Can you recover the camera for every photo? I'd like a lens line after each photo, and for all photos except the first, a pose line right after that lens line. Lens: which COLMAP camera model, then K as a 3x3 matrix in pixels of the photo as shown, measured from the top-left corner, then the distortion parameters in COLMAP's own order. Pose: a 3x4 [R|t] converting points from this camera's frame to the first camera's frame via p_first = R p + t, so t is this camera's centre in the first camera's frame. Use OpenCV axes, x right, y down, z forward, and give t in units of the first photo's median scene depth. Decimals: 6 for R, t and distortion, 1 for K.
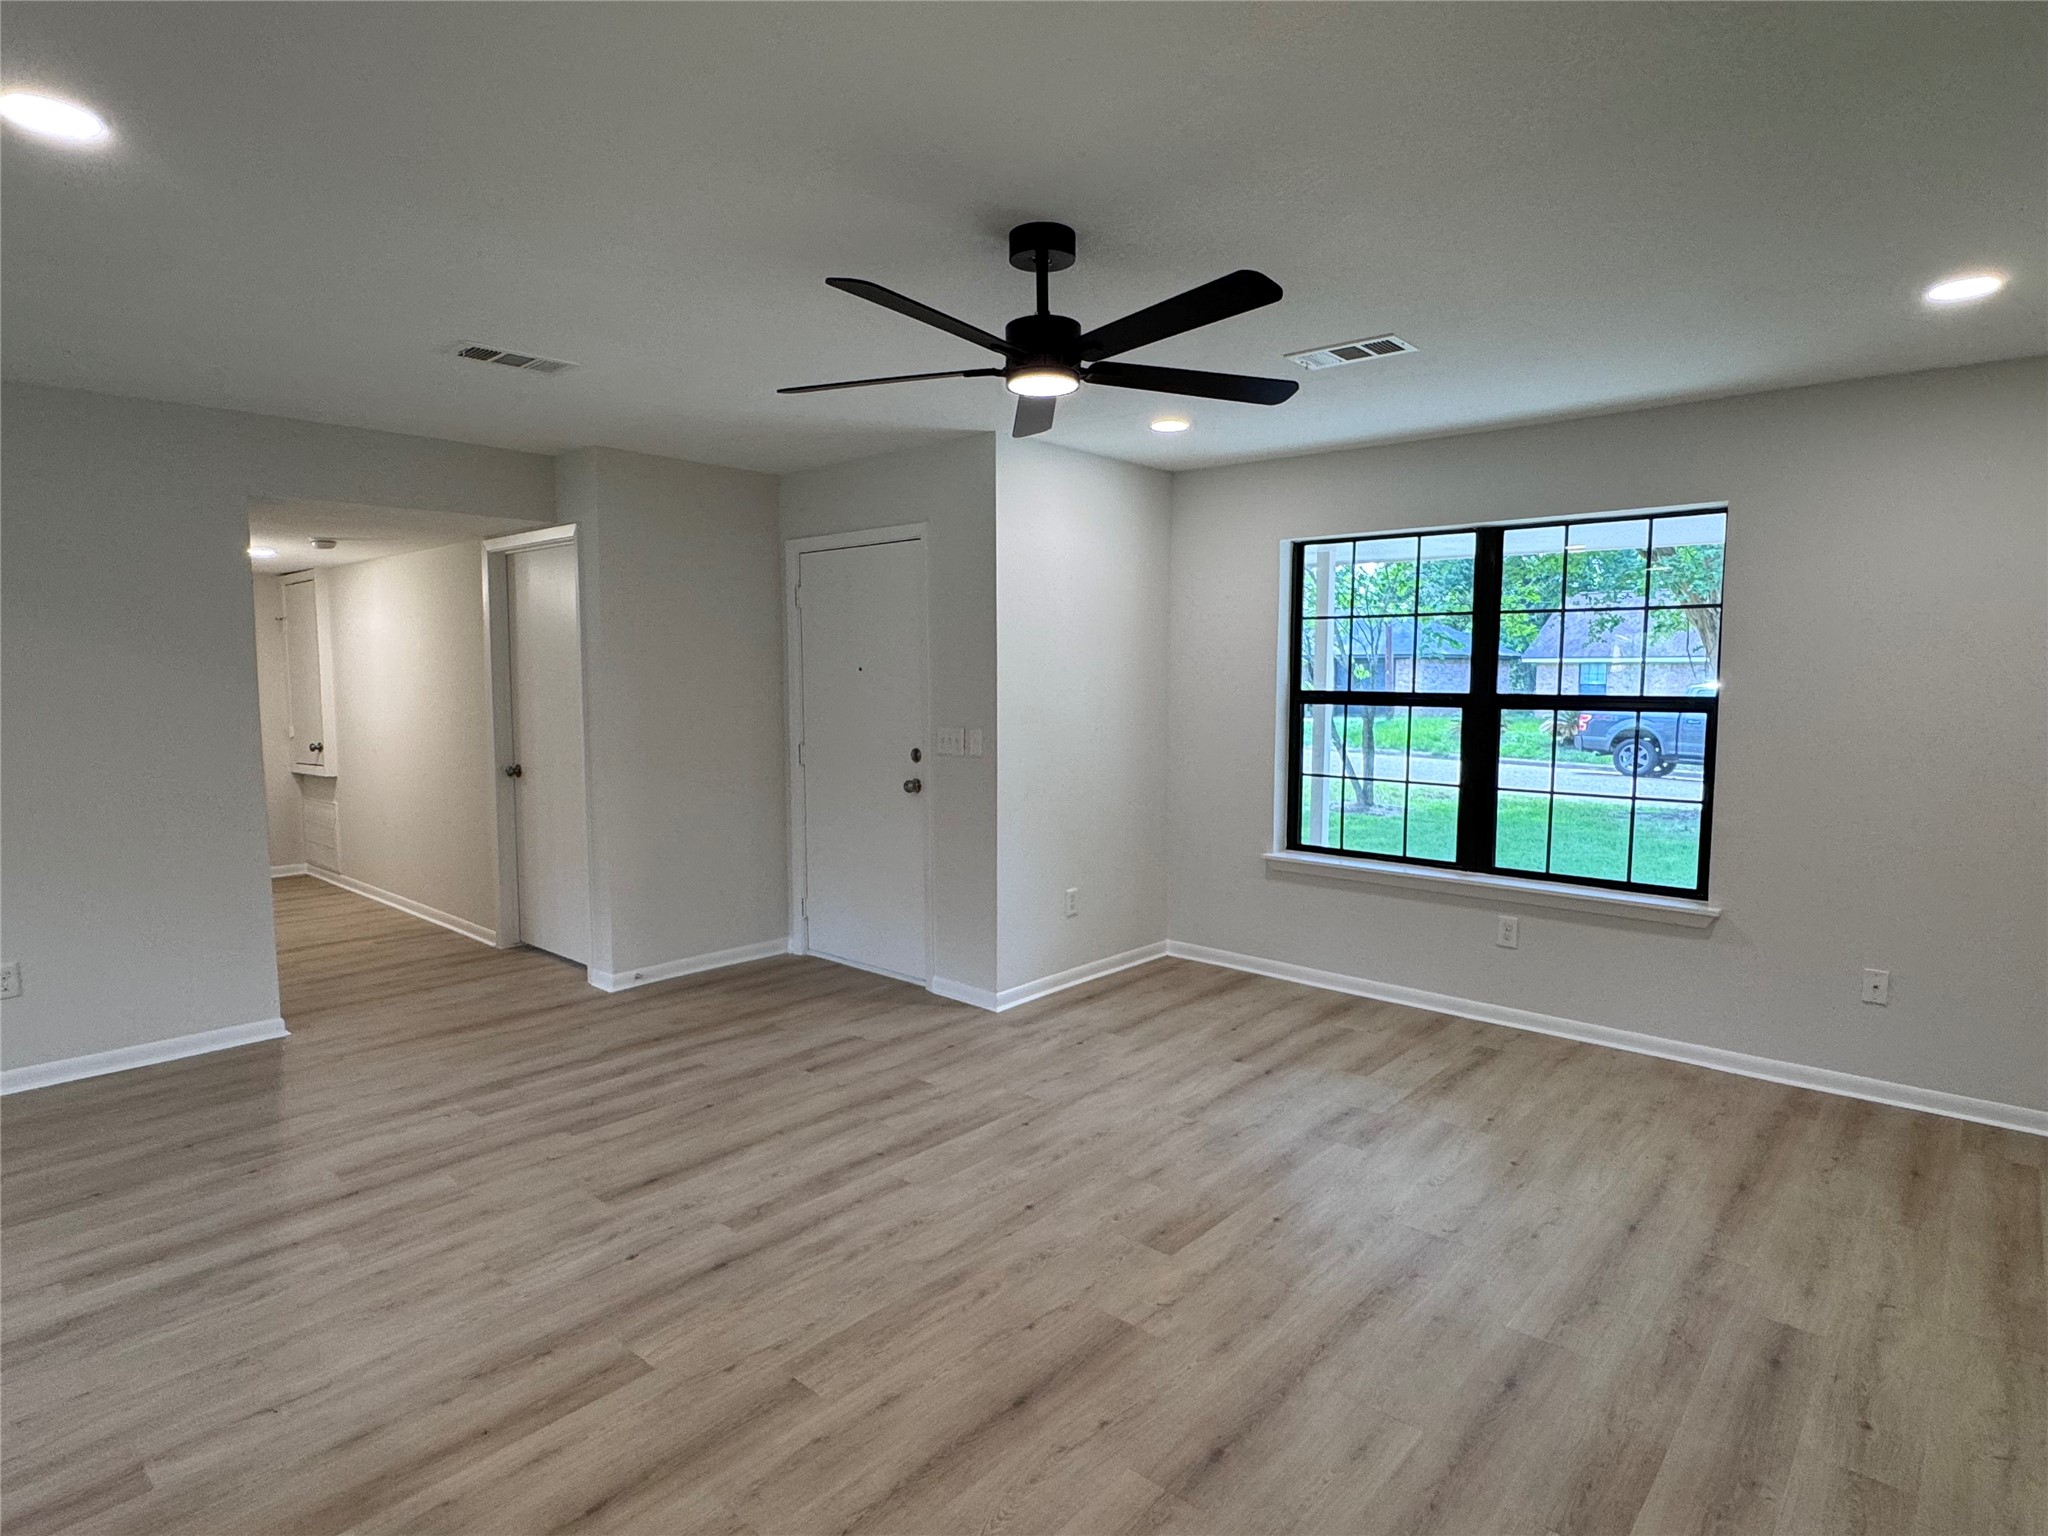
lens RADIAL K [[1114.4, 0, 1024.0], [0, 1114.4, 768.0], [0, 0, 1]] dist [-0.007764, 0.000144]
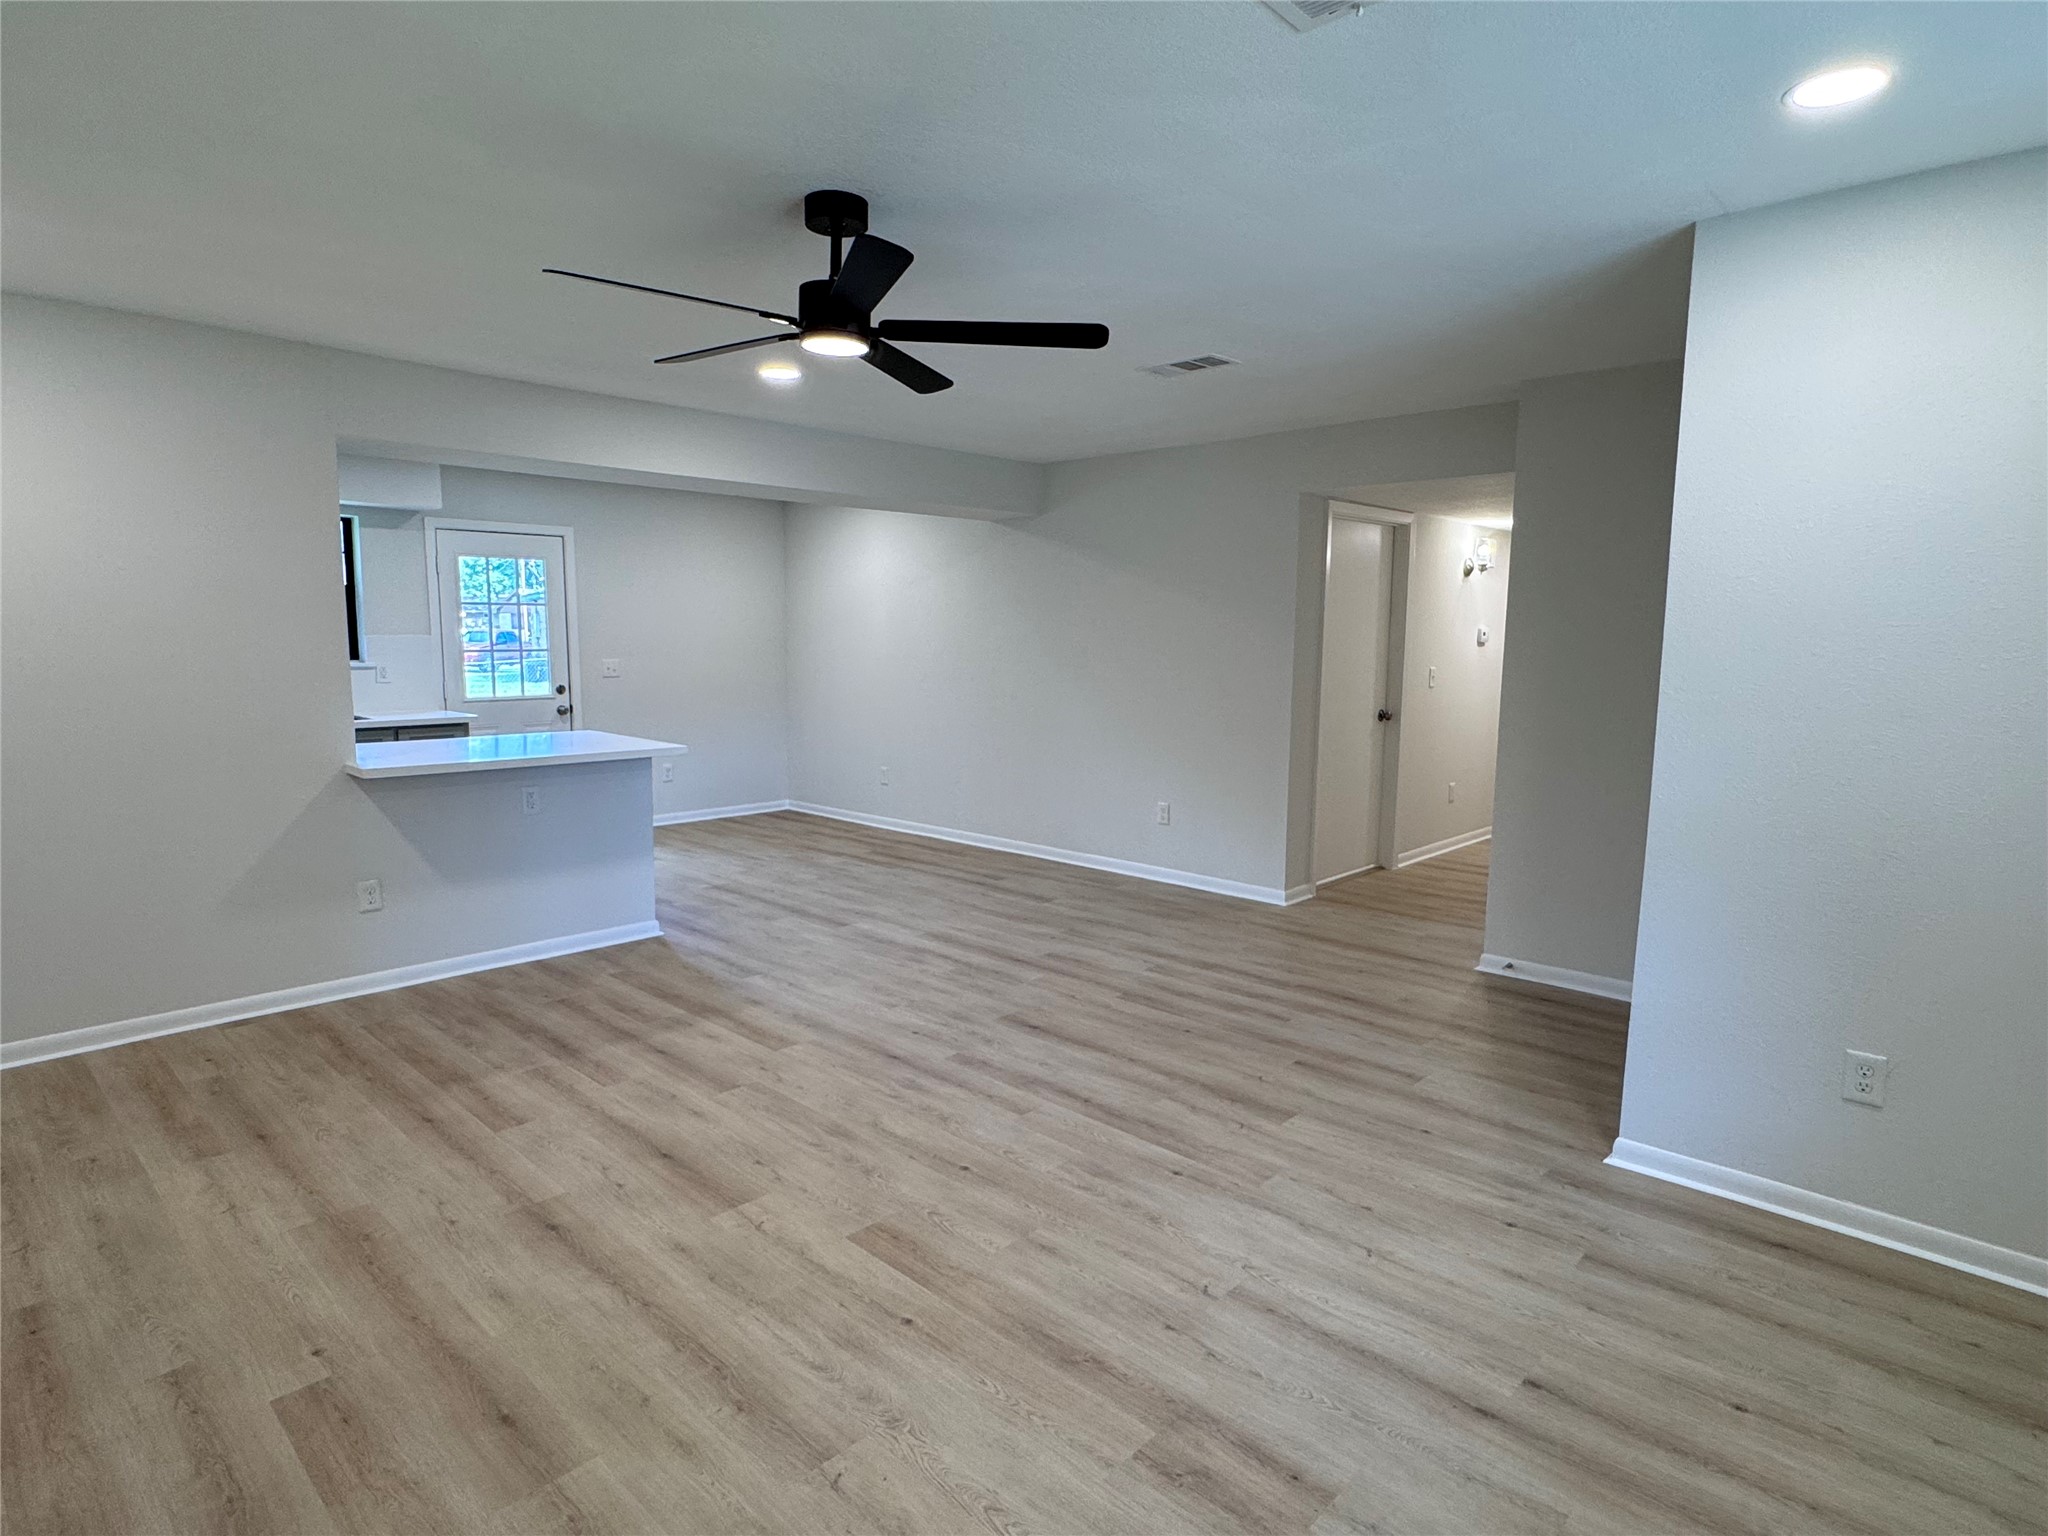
lens RADIAL K [[1114.4, 0, 1024.0], [0, 1114.4, 768.0], [0, 0, 1]] dist [-0.007764, 0.000144]
pose [[-0.034499, 0.123081, -0.991797, 0.837226], [-0.097075, 0.987282, 0.125898, -0.073842], [0.994679, 0.100622, -0.022112, 0.932496]]
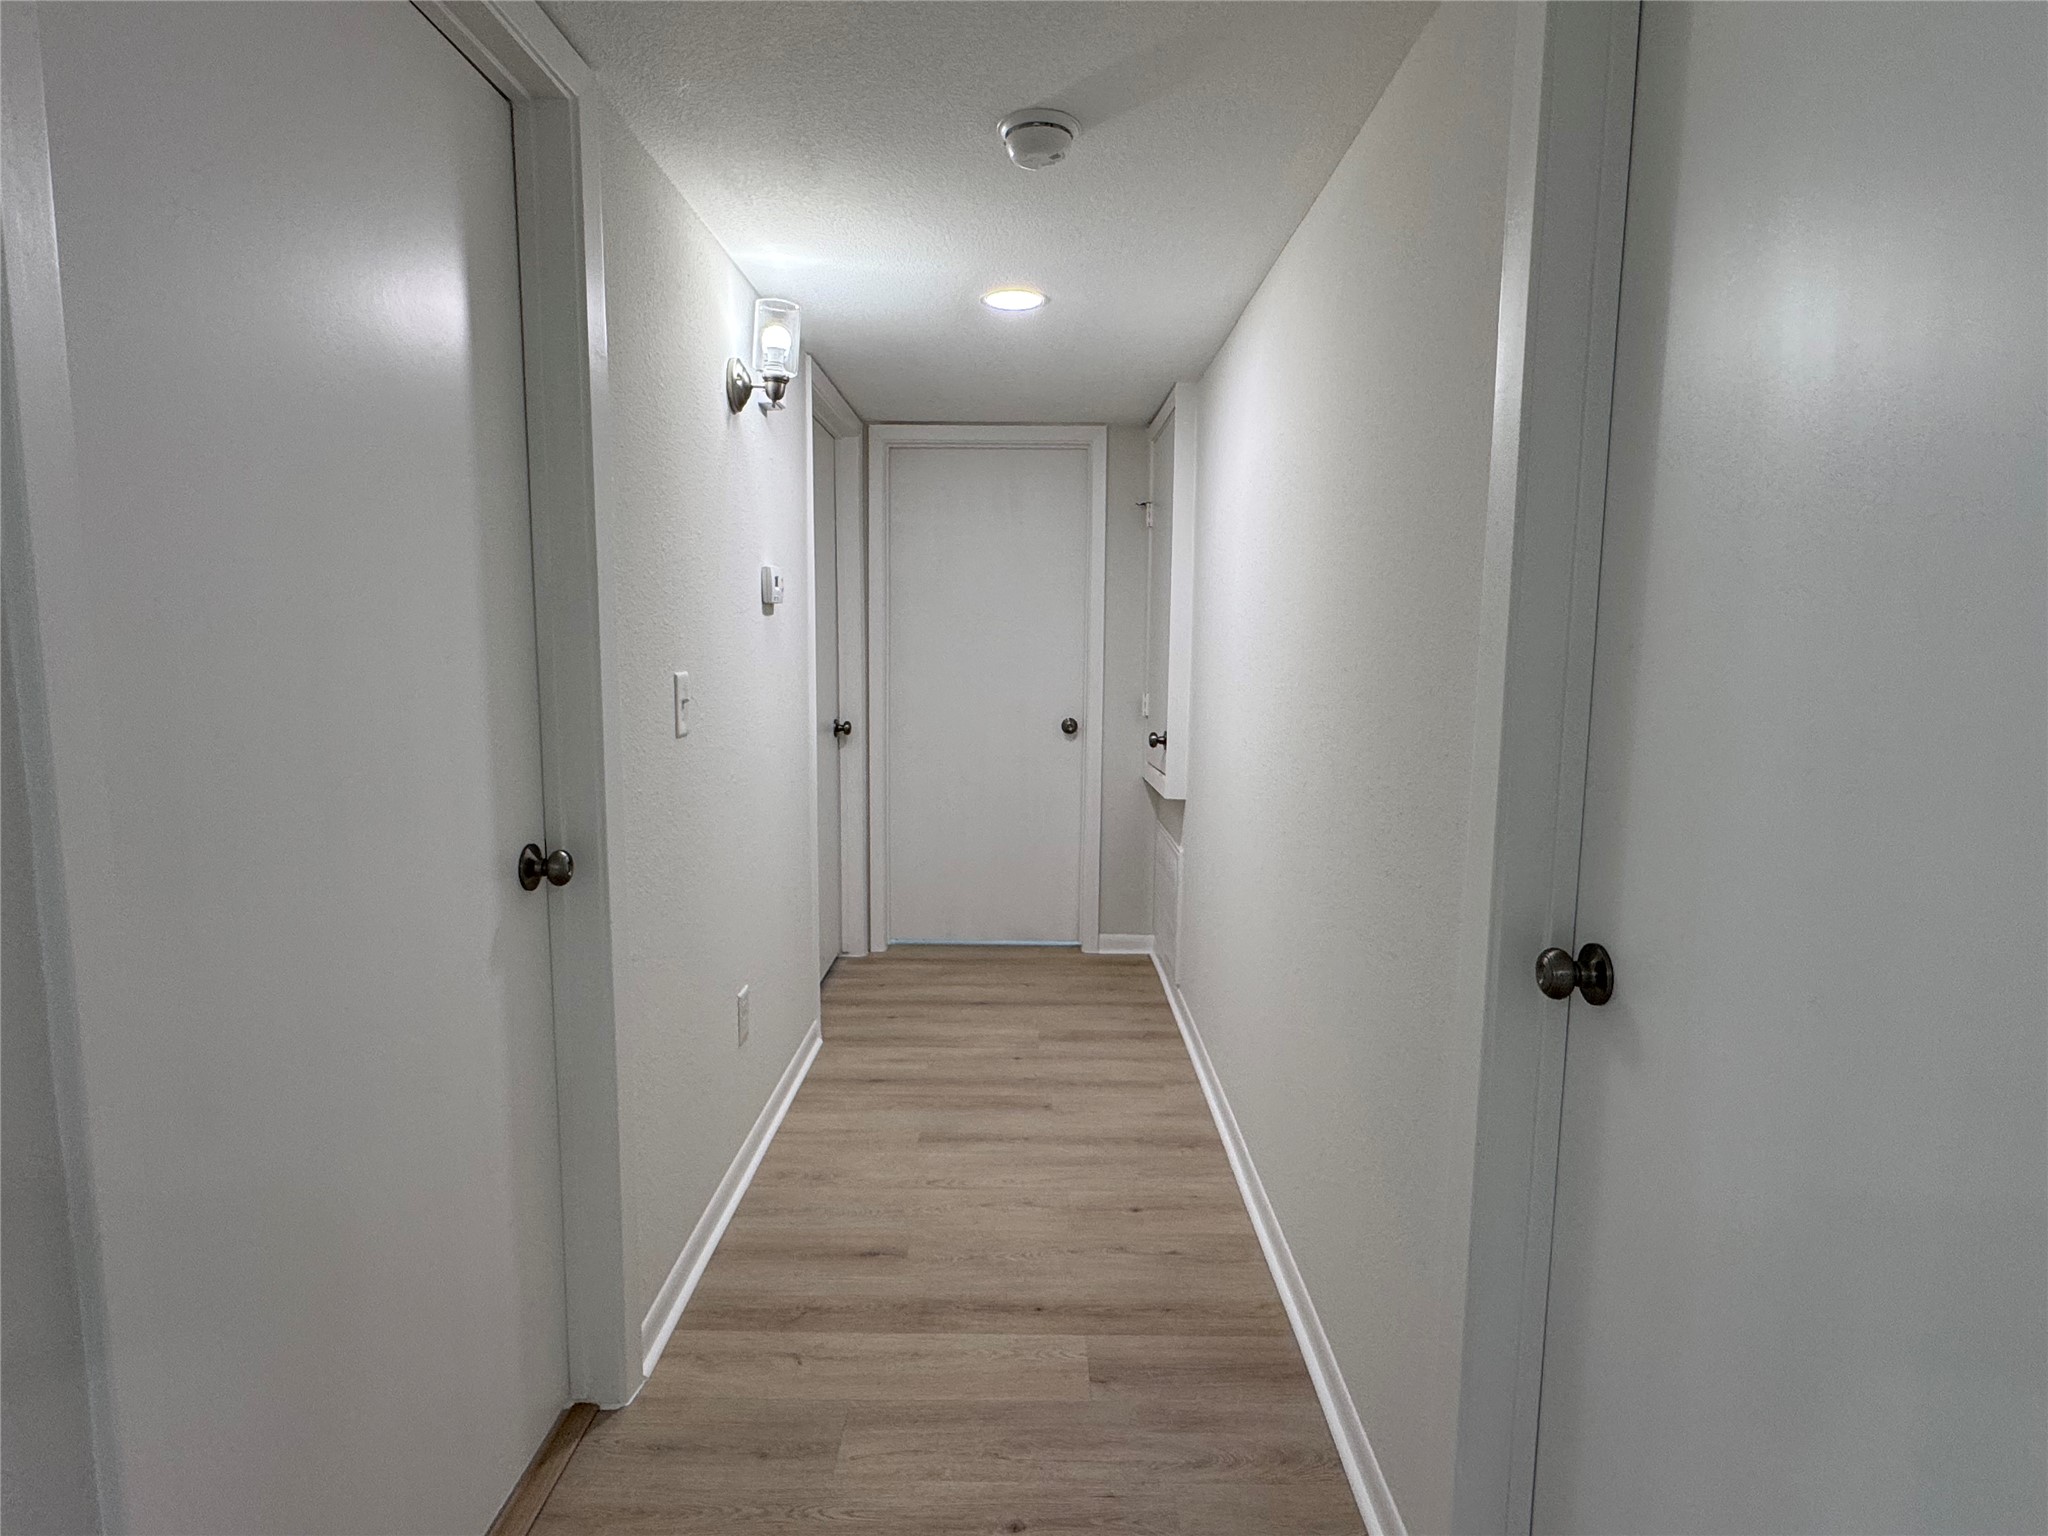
lens RADIAL K [[1114.4, 0, 1024.0], [0, 1114.4, 768.0], [0, 0, 1]] dist [-0.007764, 0.000144]
pose [[0.665814, 0.098089, -0.739642, -0.645663], [-0.078766, 0.995022, 0.061053, -0.071364], [0.741949, 0.017609, 0.670225, 1.339690]]
